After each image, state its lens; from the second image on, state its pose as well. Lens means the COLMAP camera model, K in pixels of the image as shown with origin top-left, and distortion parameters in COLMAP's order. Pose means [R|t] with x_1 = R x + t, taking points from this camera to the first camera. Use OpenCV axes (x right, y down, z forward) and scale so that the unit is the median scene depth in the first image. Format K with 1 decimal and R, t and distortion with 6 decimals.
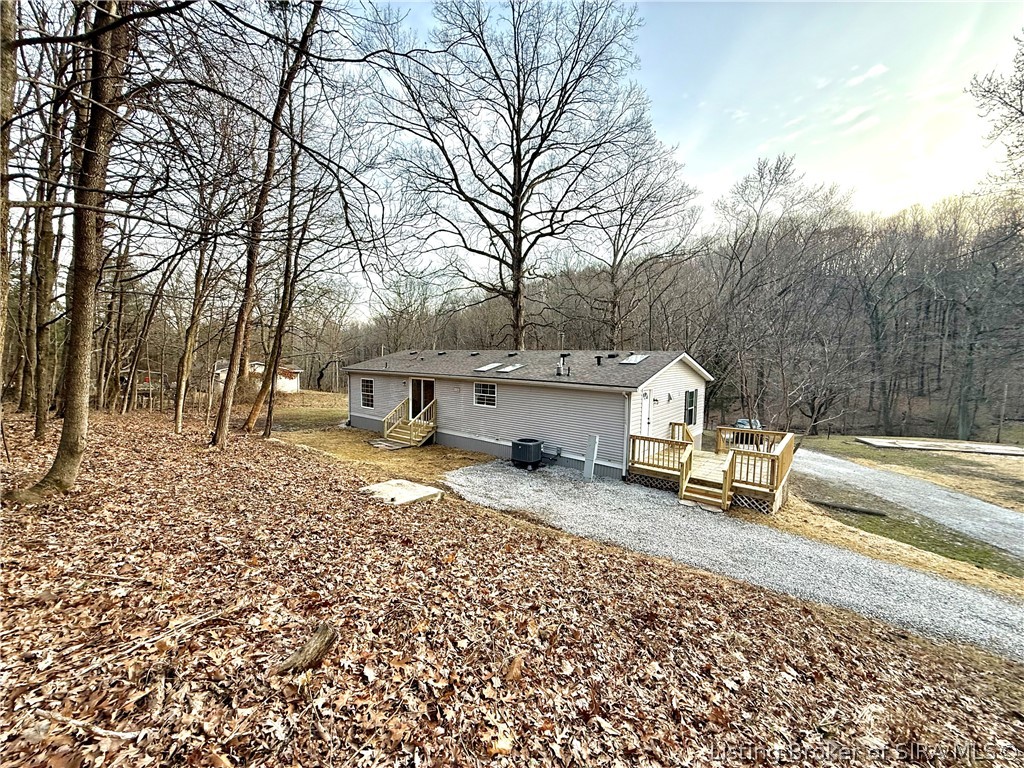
lens RADIAL K [[406.5, 0, 509.8], [0, 406.5, 384.3], [0, 0, 1]] dist [0.000441, -0.000066]
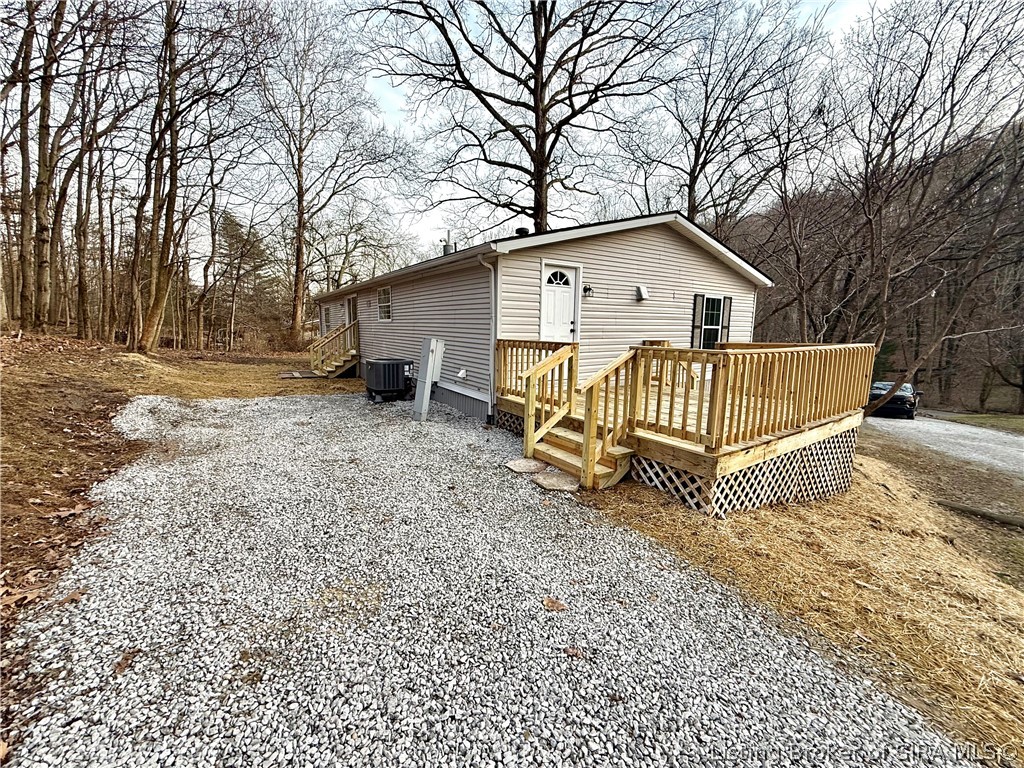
lens RADIAL K [[406.5, 0, 509.8], [0, 406.5, 384.3], [0, 0, 1]] dist [0.000441, -0.000066]
pose [[0.958571, 0.036149, -0.282552, 0.356406], [-0.017109, 0.997431, 0.069563, 0.111425], [0.284340, -0.061847, 0.956726, 0.371060]]
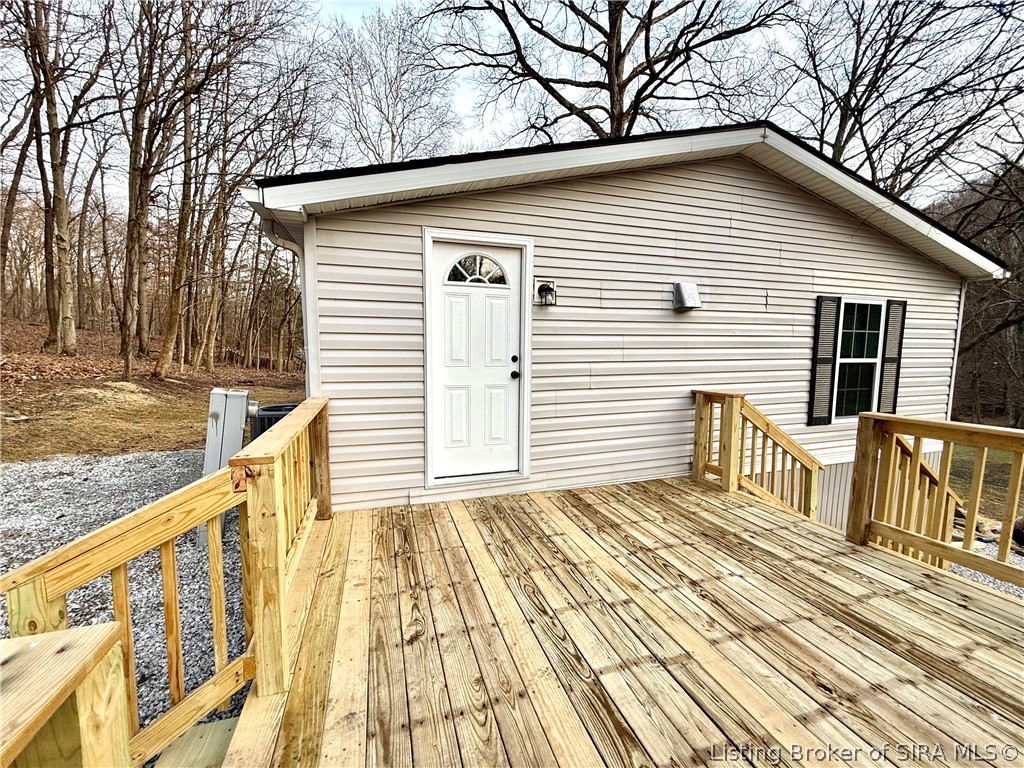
lens RADIAL K [[406.5, 0, 509.8], [0, 406.5, 384.3], [0, 0, 1]] dist [0.000441, -0.000066]
pose [[0.849338, 0.043308, -0.526069, 0.411768], [-0.031169, 0.999004, 0.031919, 0.078090], [0.526928, -0.010713, 0.849843, 0.654952]]
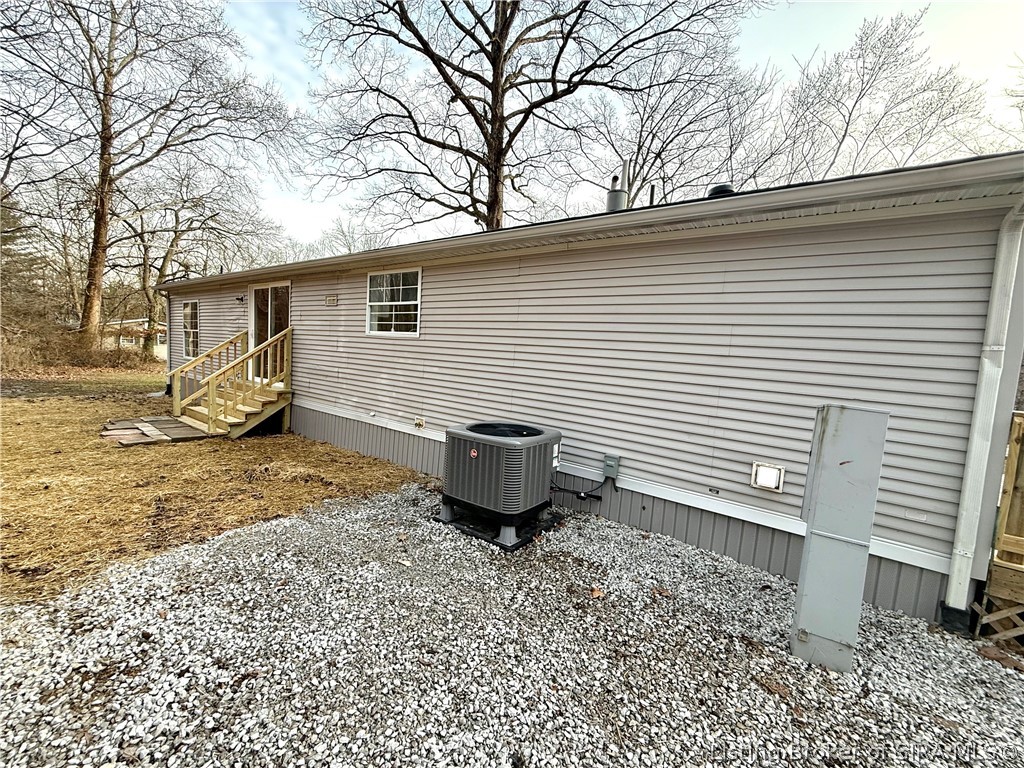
lens RADIAL K [[406.5, 0, 509.8], [0, 406.5, 384.3], [0, 0, 1]] dist [0.000441, -0.000066]
pose [[0.997421, 0.037106, 0.061439, 0.025711], [-0.038154, 0.999144, 0.015961, 0.088940], [-0.060794, -0.018264, 0.997983, 0.622573]]
